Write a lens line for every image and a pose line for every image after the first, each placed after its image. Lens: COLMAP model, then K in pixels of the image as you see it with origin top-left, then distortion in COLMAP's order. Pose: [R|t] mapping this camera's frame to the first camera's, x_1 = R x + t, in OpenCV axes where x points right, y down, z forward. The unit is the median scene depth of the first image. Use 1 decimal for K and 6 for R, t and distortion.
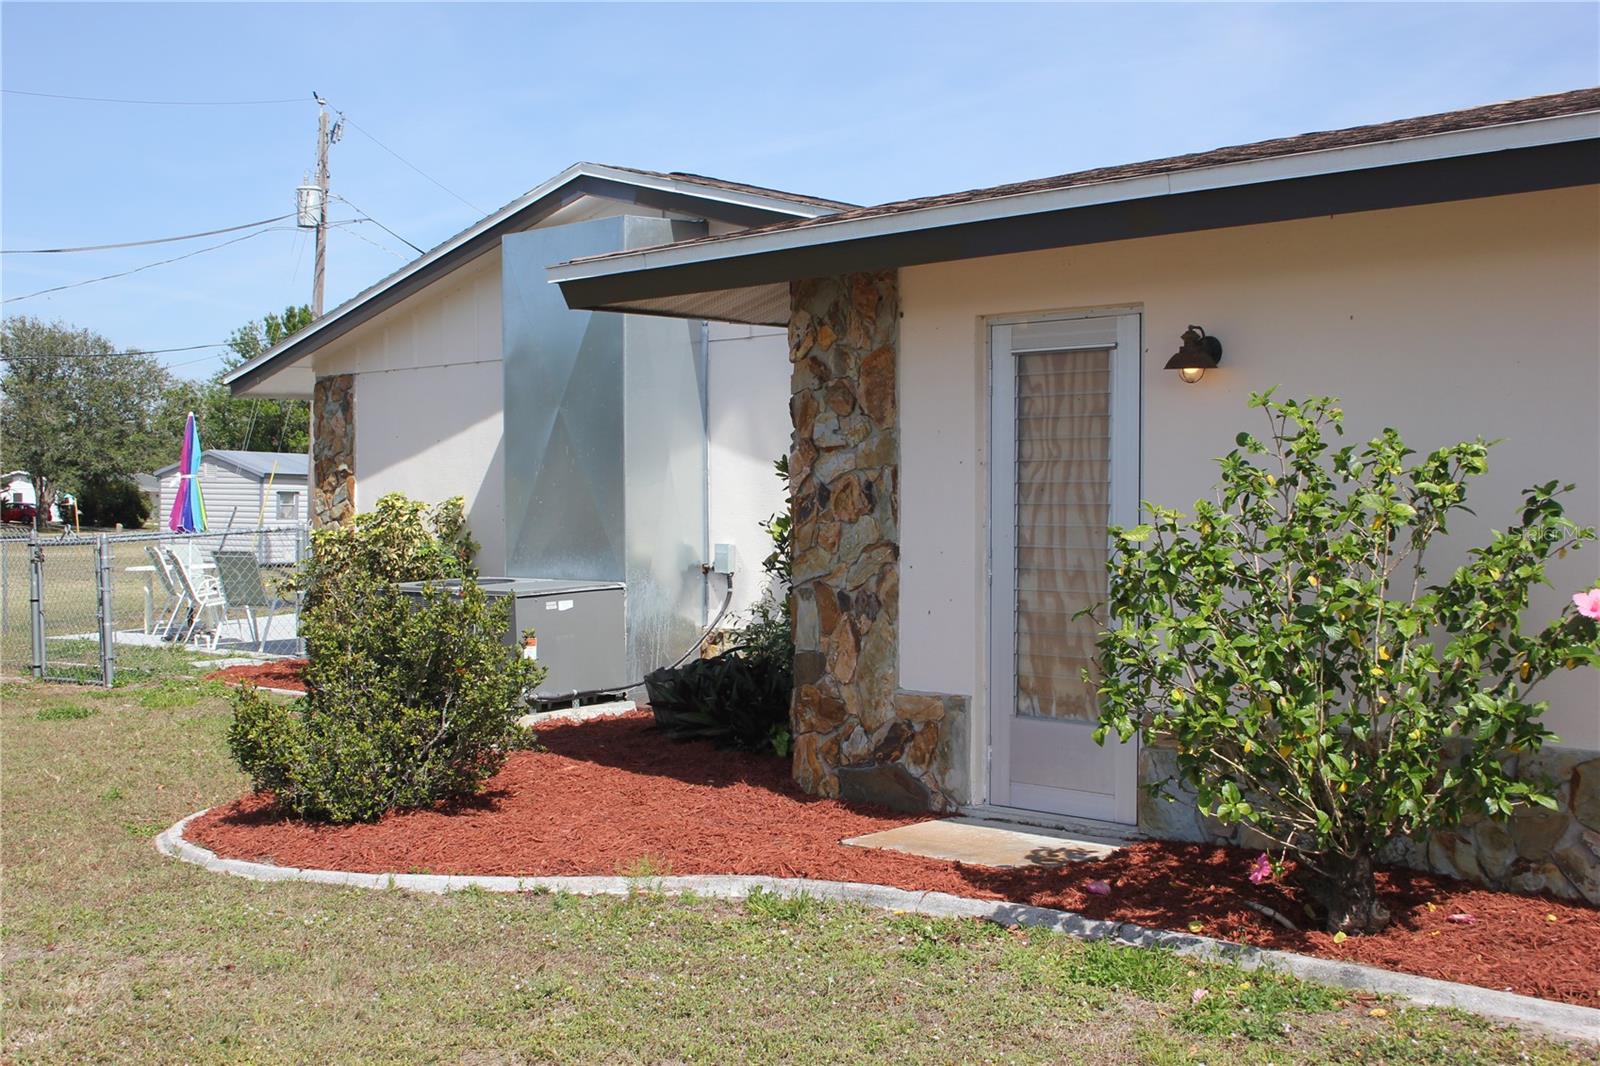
lens RADIAL K [[1801.3, 0, 794.9], [0, 1801.3, 539.6], [0, 0, 1]] dist [-0.081751, 0.000000]
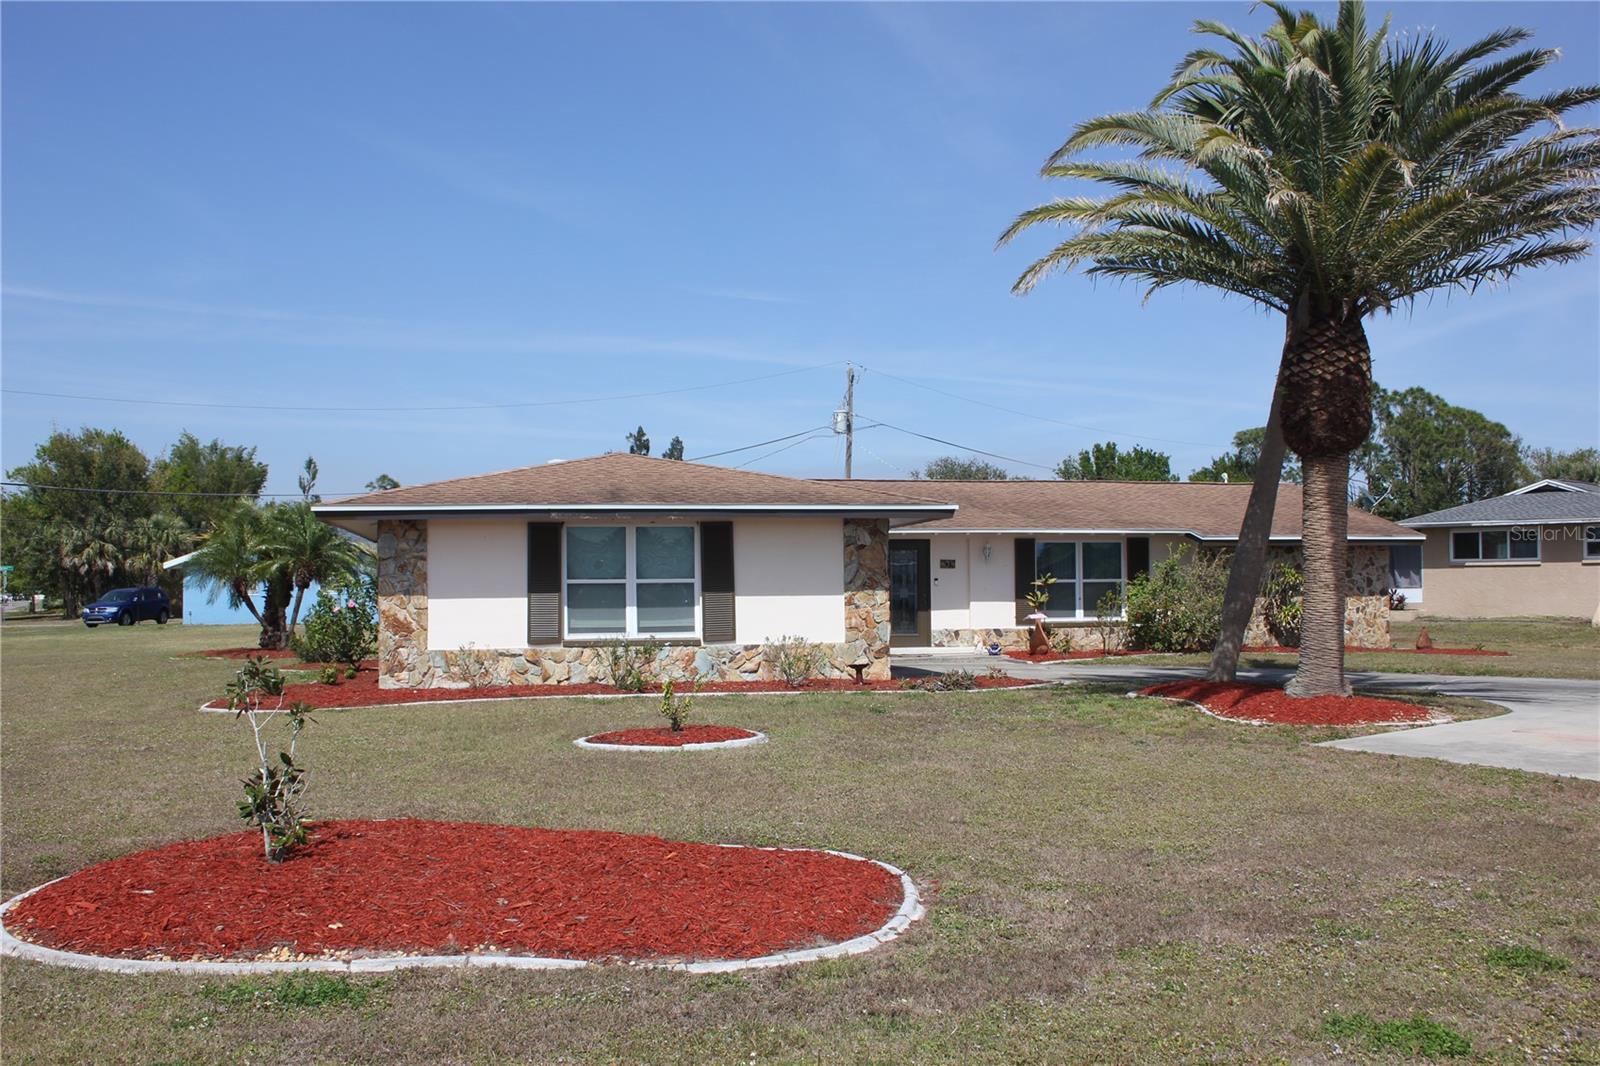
lens RADIAL K [[1602.8, 0, 824.9], [0, 1602.8, 570.9], [0, 0, 1]] dist [-0.075120, 0.000000]
pose [[0.829197, -0.021848, -0.558529, 2.923825], [0.004141, 0.999448, -0.032948, 0.052388], [0.558941, 0.025008, 0.828830, -1.455364]]
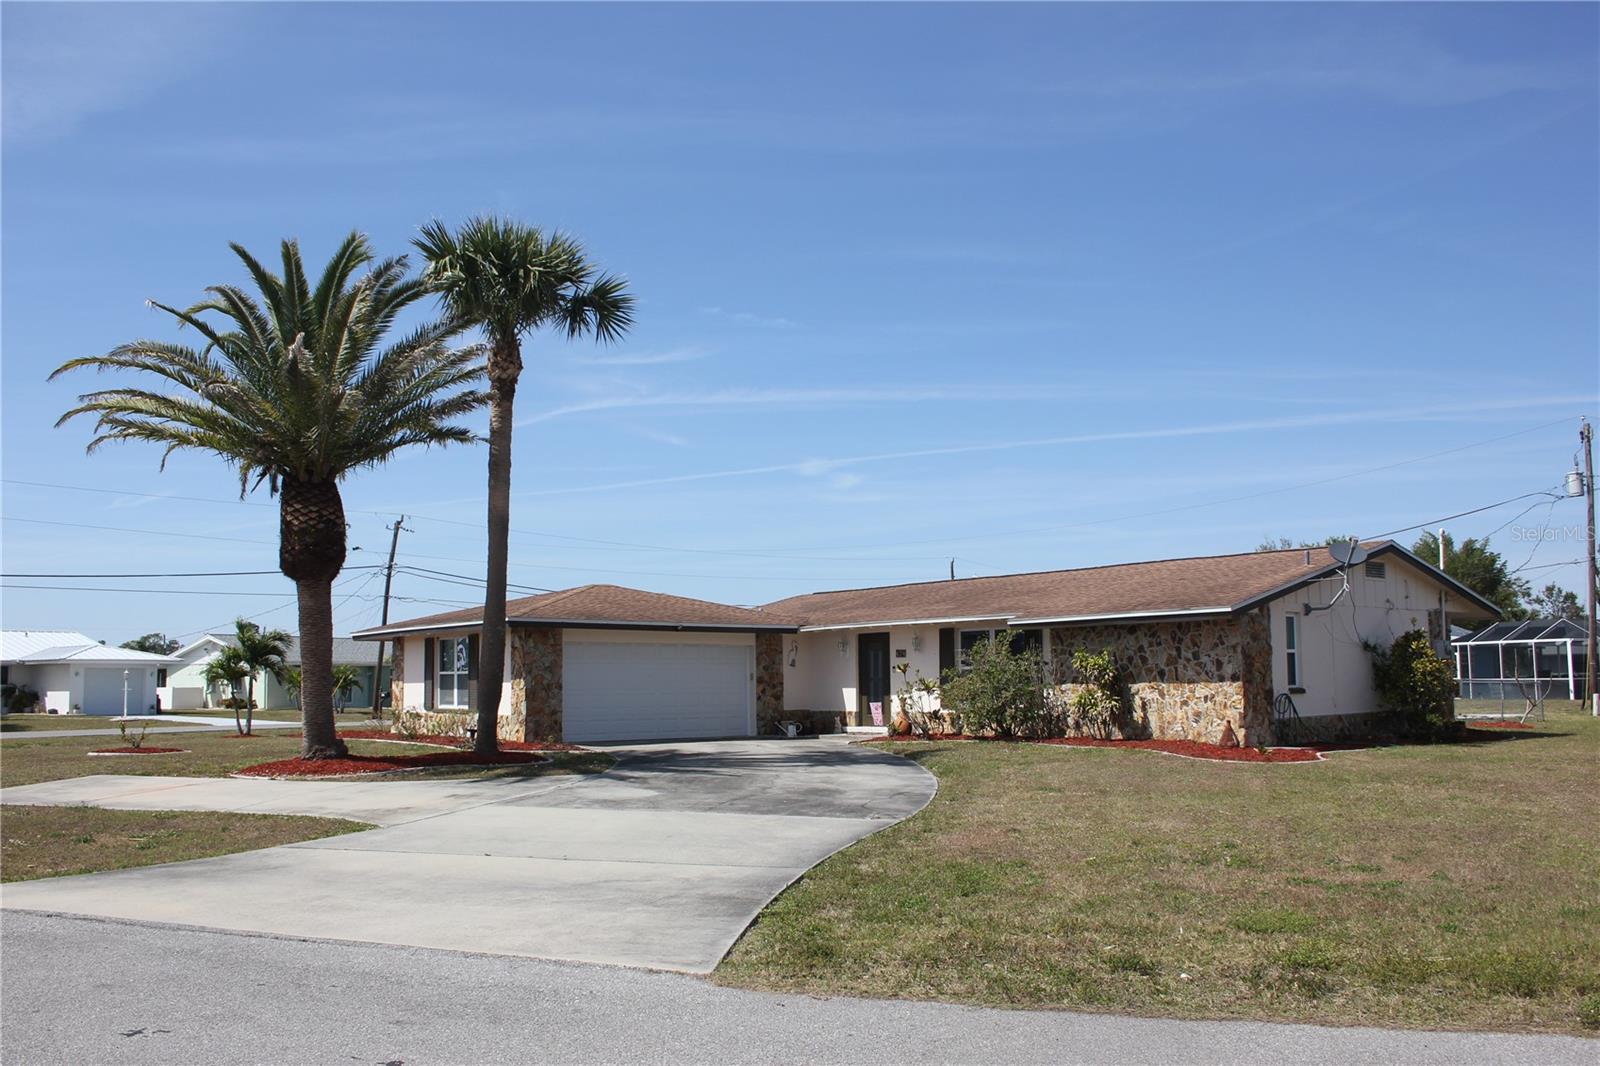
lens RADIAL K [[1340.1, 0, 788.8], [0, 1340.1, 541.6], [0, 0, 1]] dist [-0.146341, 0.130080]
pose [[-0.130607, -0.109805, -0.985335, 4.749663], [-0.009725, 0.993942, -0.109475, 0.007546], [0.991387, -0.004716, -0.130883, 2.247771]]
